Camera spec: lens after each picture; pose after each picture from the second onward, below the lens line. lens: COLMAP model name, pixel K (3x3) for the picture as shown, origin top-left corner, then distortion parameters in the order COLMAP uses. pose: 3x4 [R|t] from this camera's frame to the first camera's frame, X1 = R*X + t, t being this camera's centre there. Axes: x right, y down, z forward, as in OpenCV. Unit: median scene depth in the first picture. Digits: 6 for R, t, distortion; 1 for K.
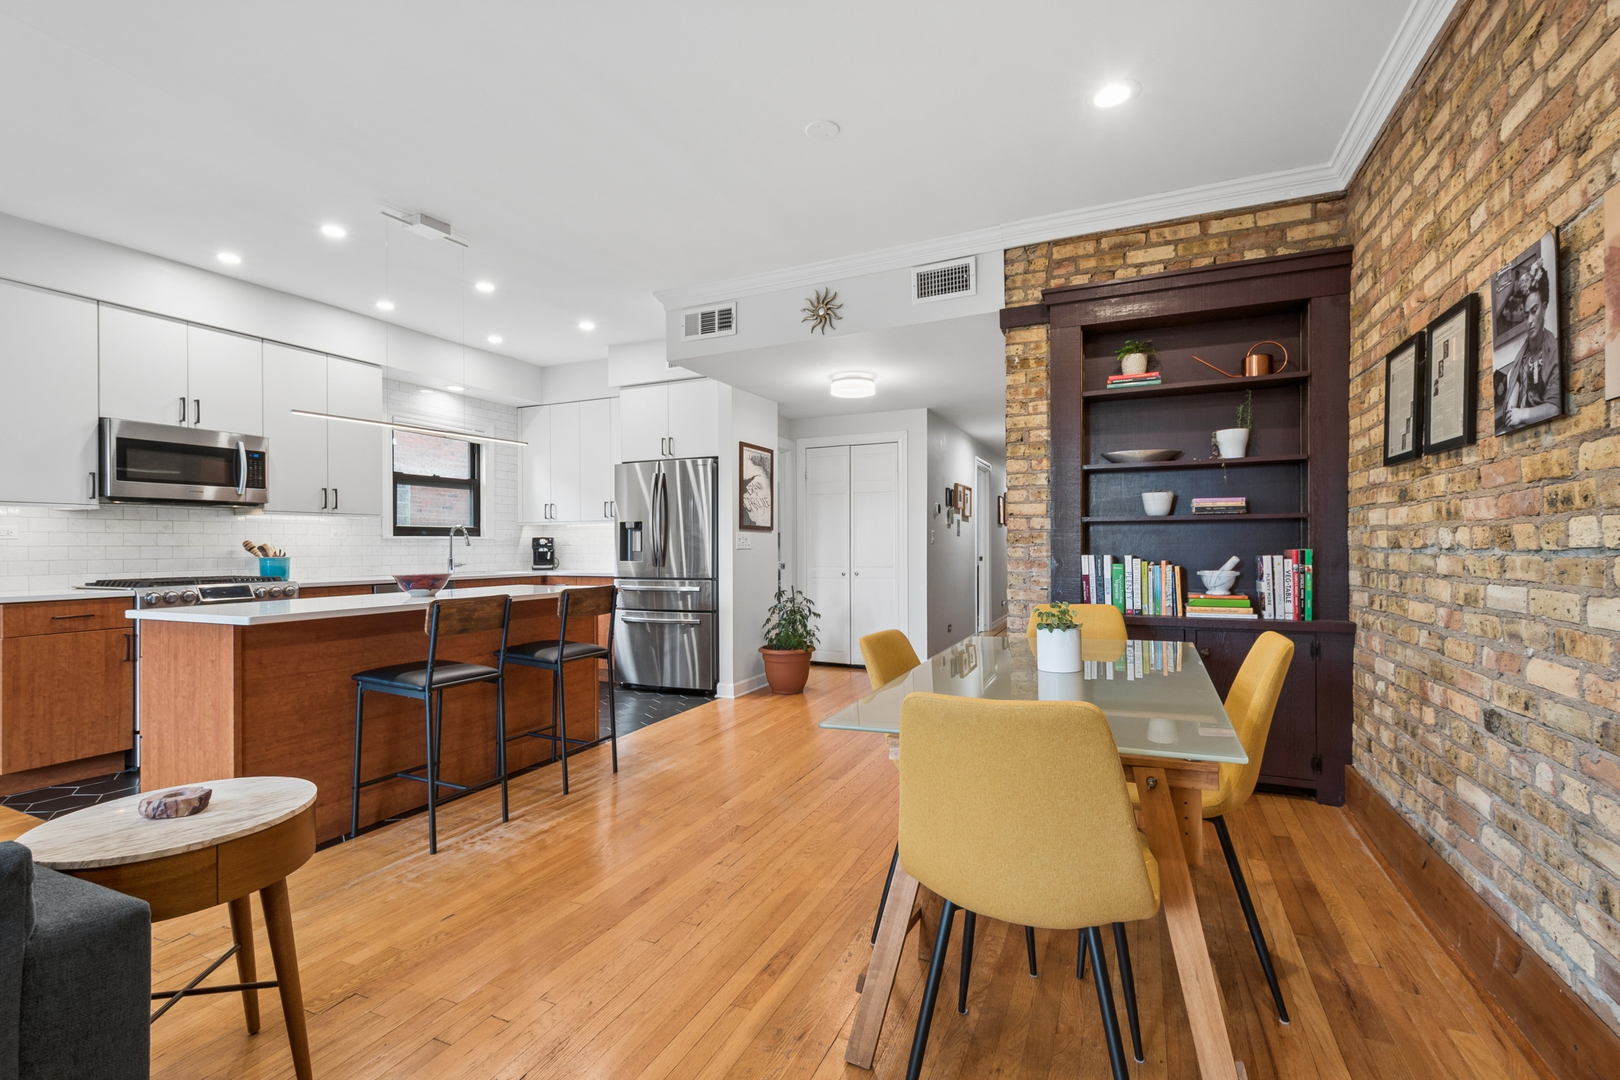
lens RADIAL K [[712.6, 0, 823.8], [0, 712.6, 544.0], [0, 0, 1]] dist [0.001726, -0.001064]
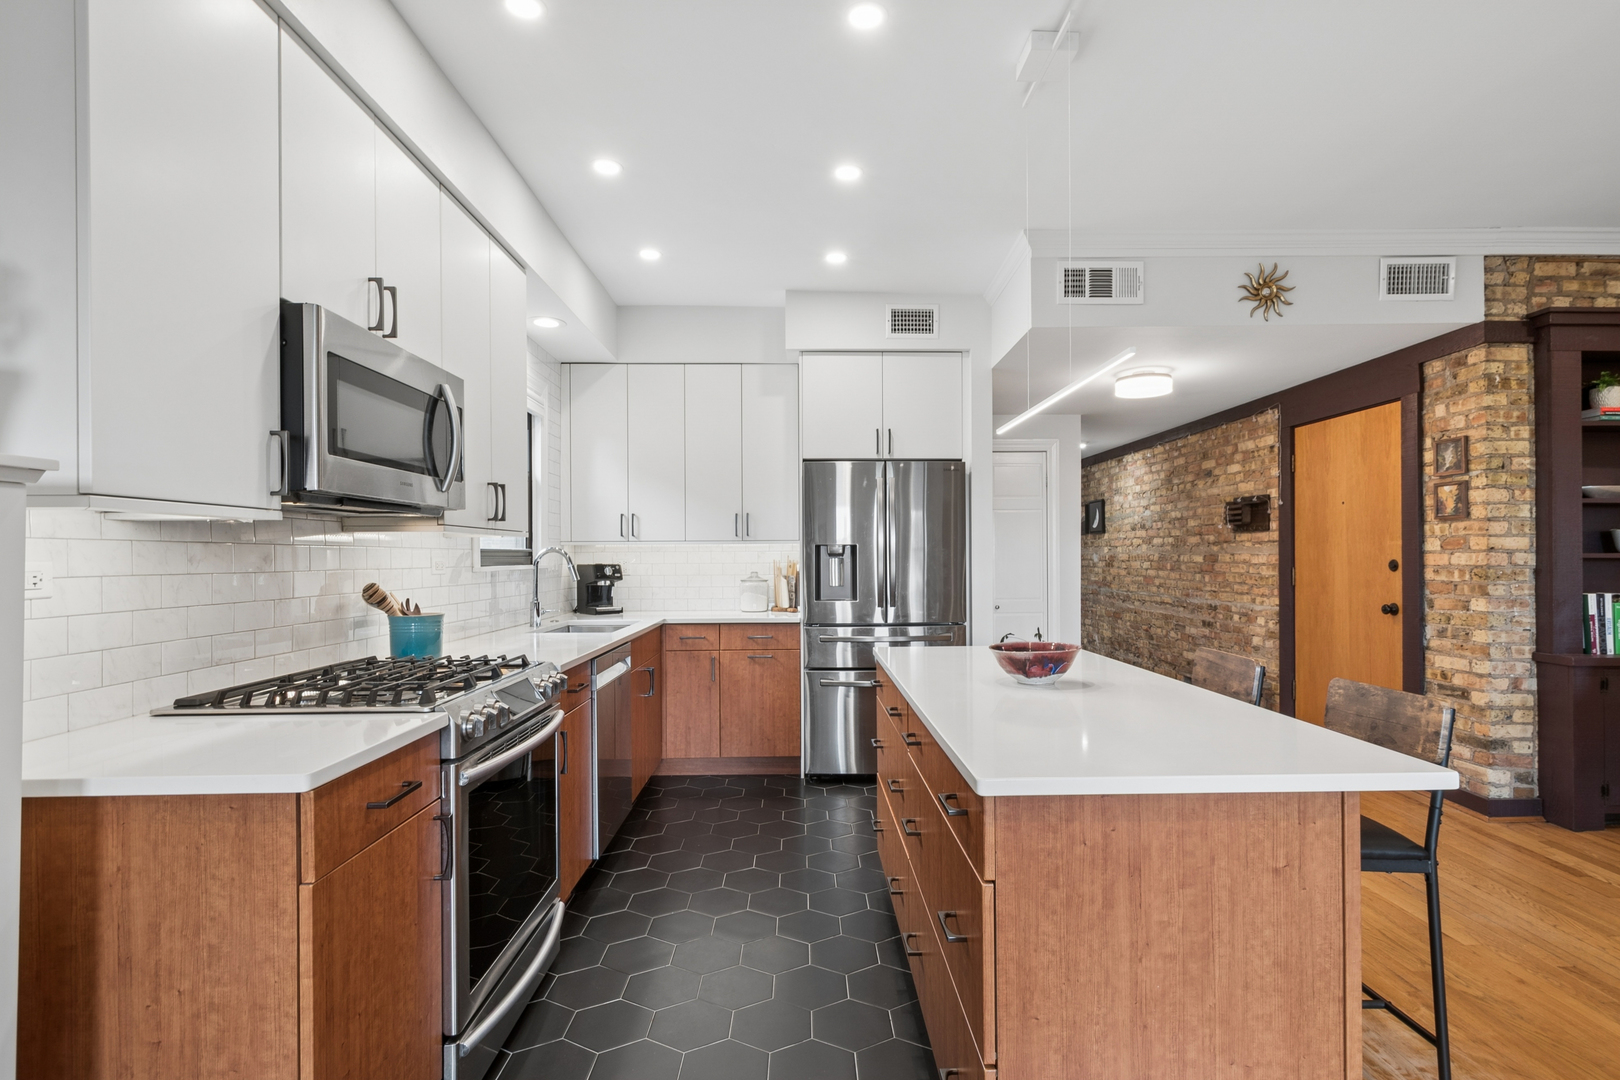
lens RADIAL K [[788.5, 0, 820.0], [0, 788.5, 556.2], [0, 0, 1]] dist [-0.002009, -0.000329]
pose [[0.904677, 0.002485, 0.426090, -0.947832], [-0.002280, 0.999997, -0.000991, -0.029051], [-0.426092, -0.000075, 0.904680, 0.462607]]
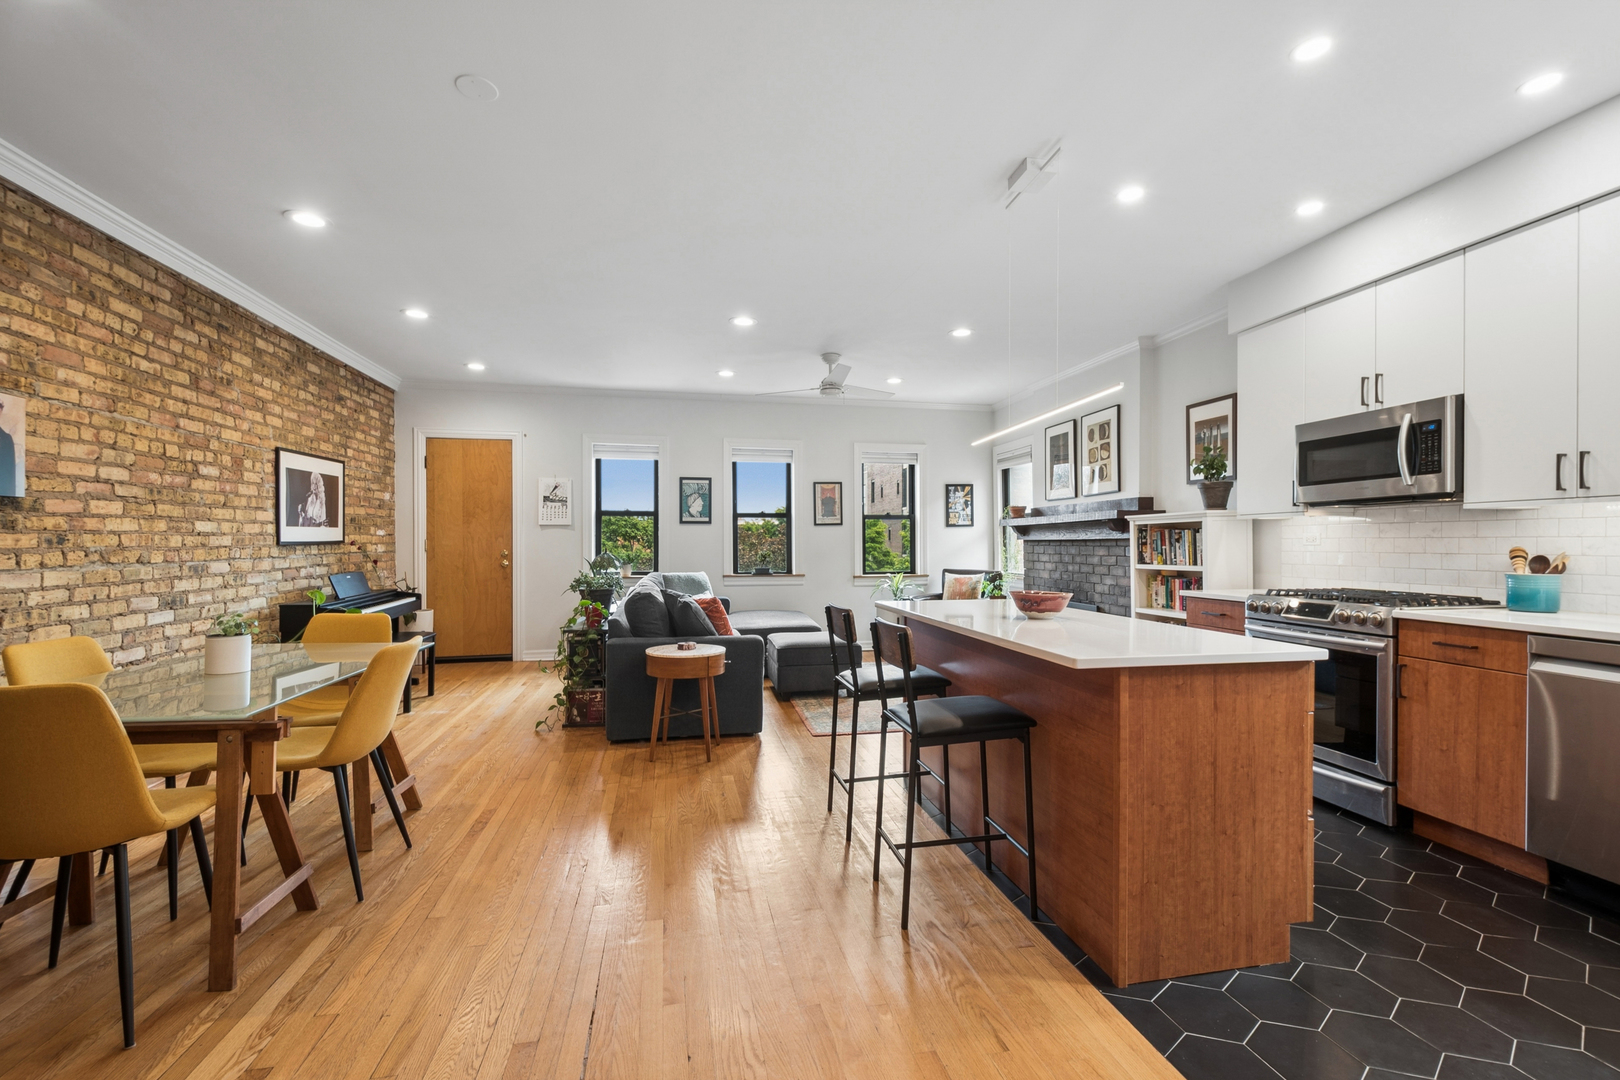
lens RADIAL K [[712.6, 0, 819.2], [0, 712.6, 547.3], [0, 0, 1]] dist [0.003536, 0.000586]
pose [[-0.812226, 0.011067, -0.583238, 0.128710], [0.008408, 0.999938, 0.007264, -0.018185], [0.583282, 0.000996, -0.812269, 1.447664]]
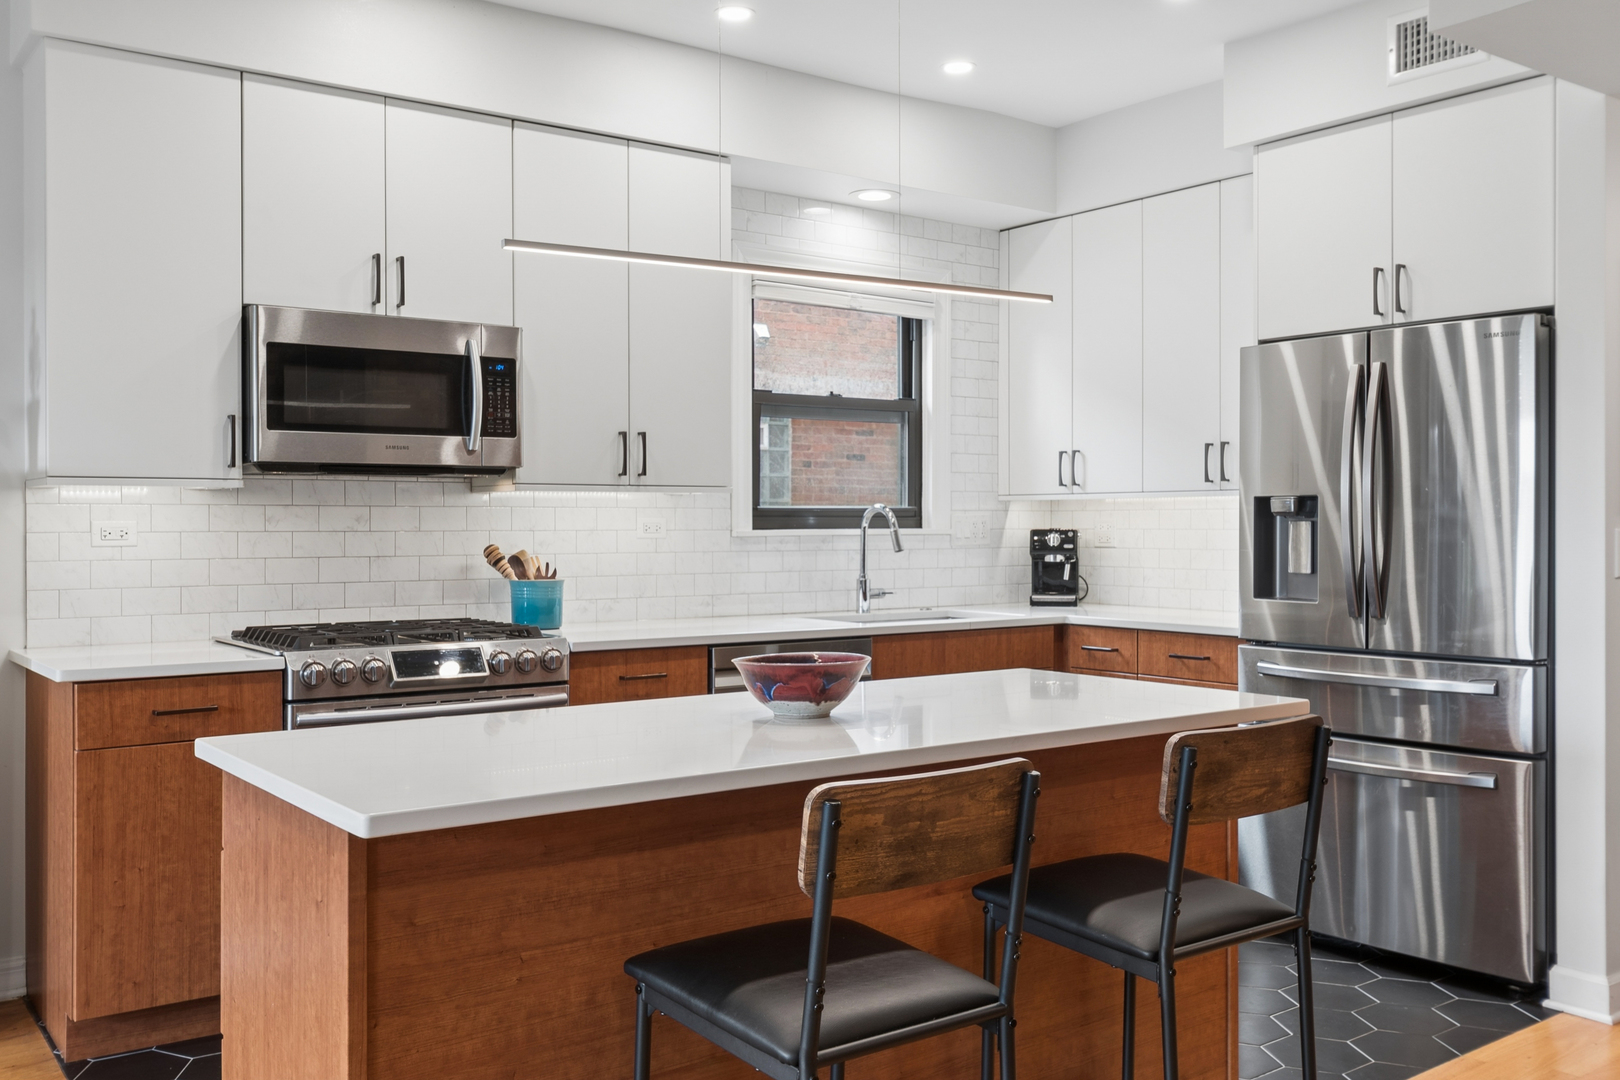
lens RADIAL K [[1440.7, 0, 813.4], [0, 1440.7, 524.4], [0, 0, 1]] dist [0.008541, -0.008025]
pose [[0.870758, 0.005919, -0.491676, -0.171977], [-0.002751, 0.999971, 0.007165, -0.032193], [0.491704, -0.004886, 0.870749, 0.320206]]
